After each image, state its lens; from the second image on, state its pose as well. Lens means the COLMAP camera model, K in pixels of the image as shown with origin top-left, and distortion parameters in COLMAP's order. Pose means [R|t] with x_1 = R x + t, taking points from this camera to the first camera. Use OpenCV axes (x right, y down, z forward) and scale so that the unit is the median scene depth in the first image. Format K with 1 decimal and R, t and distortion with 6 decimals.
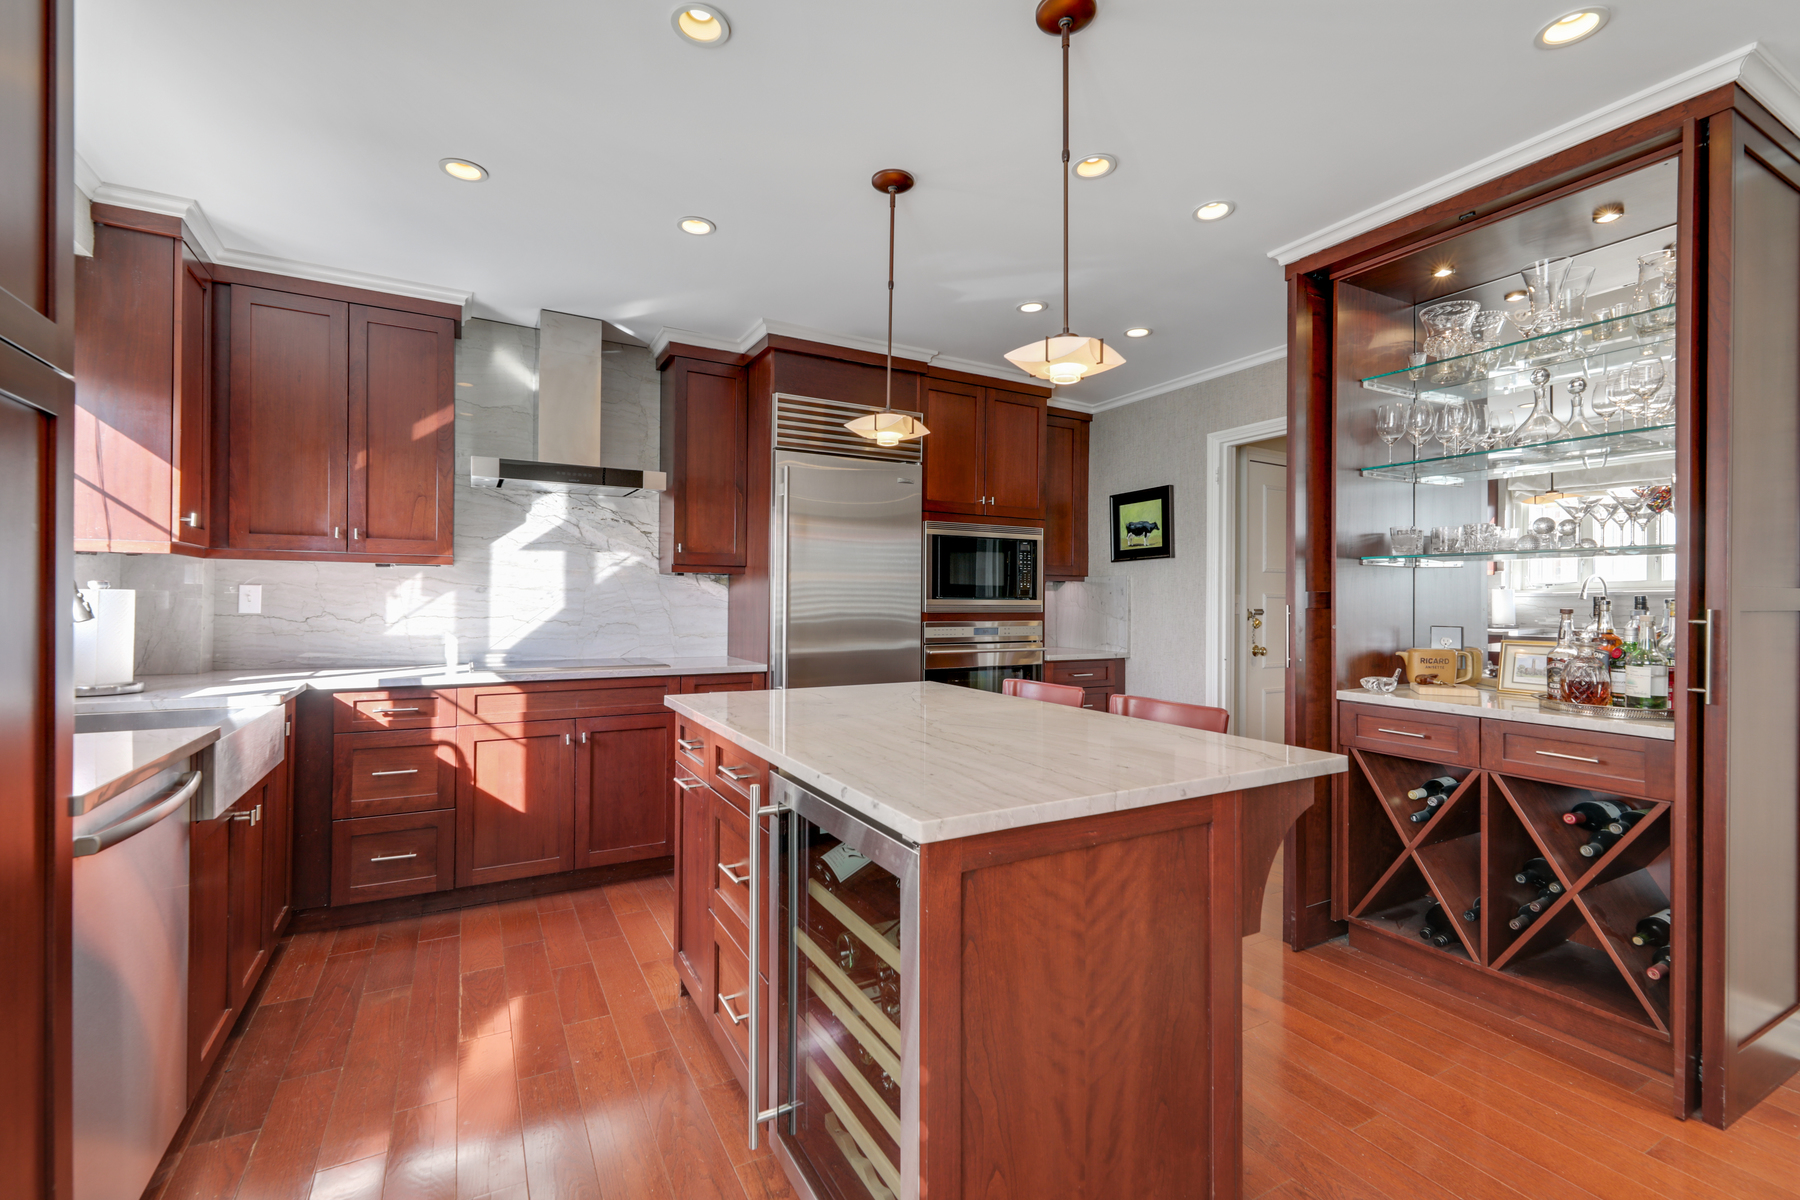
lens RADIAL K [[777.0, 0, 900.7], [0, 777.0, 596.4], [0, 0, 1]] dist [0.010212, -0.001016]
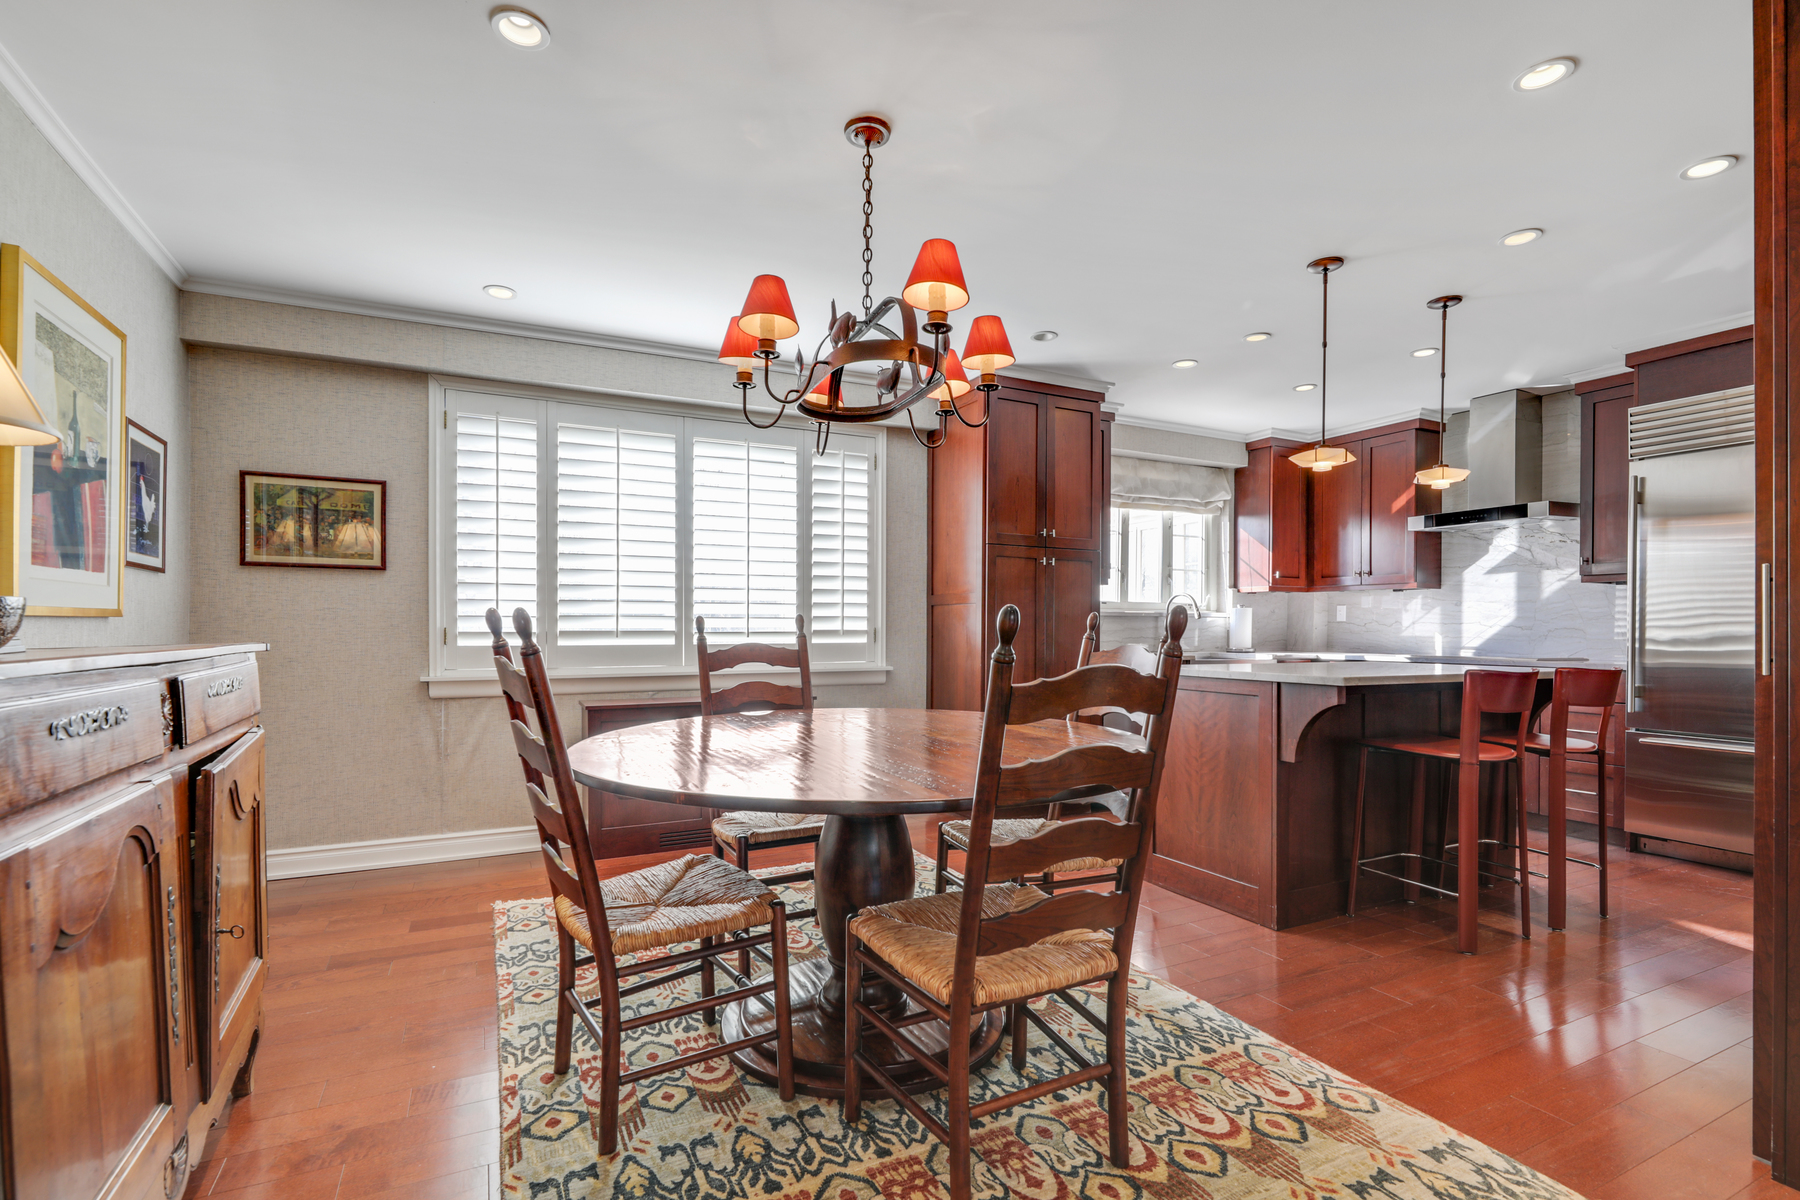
lens RADIAL K [[830.4, 0, 905.9], [0, 830.4, 635.9], [0, 0, 1]] dist [0.015814, -0.002449]
pose [[-0.037815, 0.000104, -0.999285, 1.133337], [0.000256, 1.000000, 0.000095, 0.054592], [0.999285, -0.000253, -0.037815, 0.060775]]
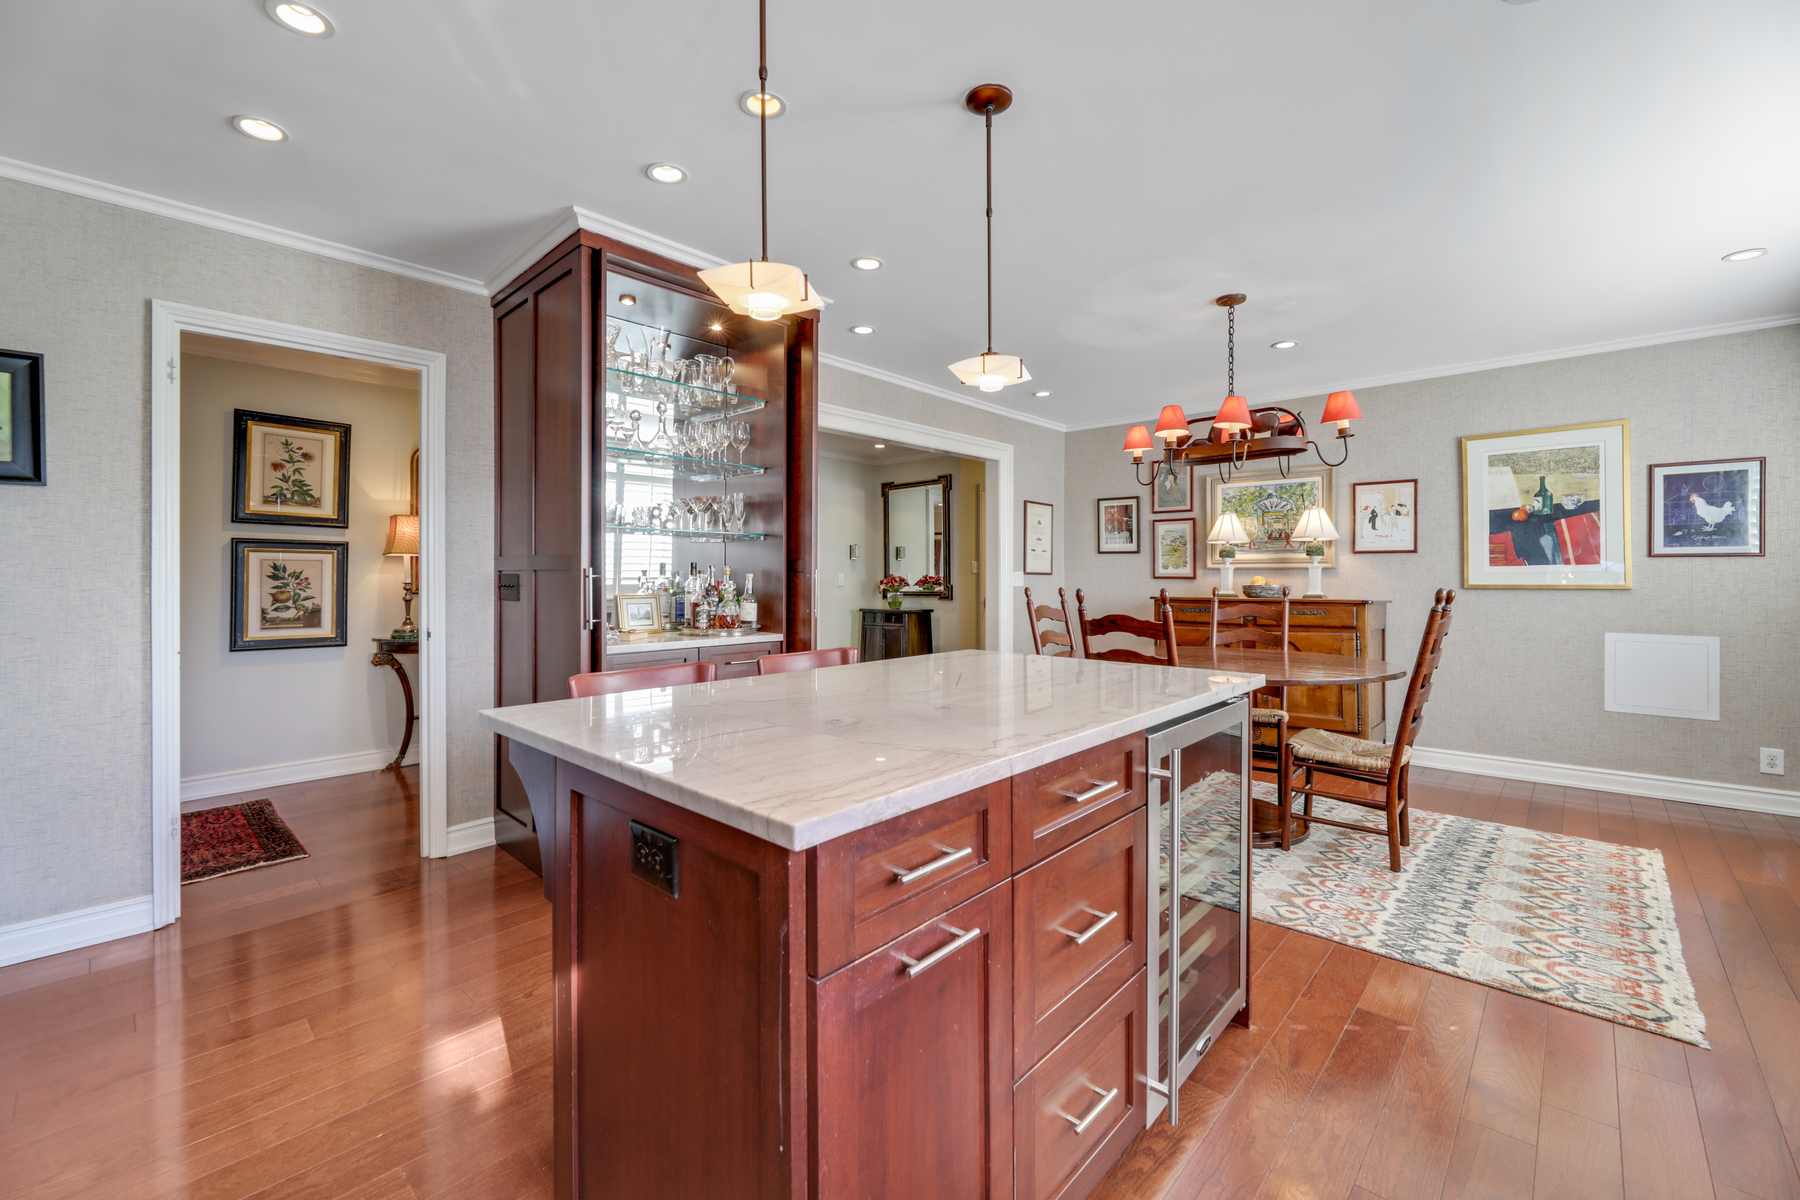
lens RADIAL K [[736.3, 0, 891.6], [0, 736.3, 575.9], [0, 0, 1]] dist [-0.000494, -0.001116]
pose [[-0.306192, -0.007591, 0.951940, -0.467102], [-0.006170, 0.999963, 0.005990, 0.012097], [-0.951950, -0.004039, -0.306227, 0.799251]]
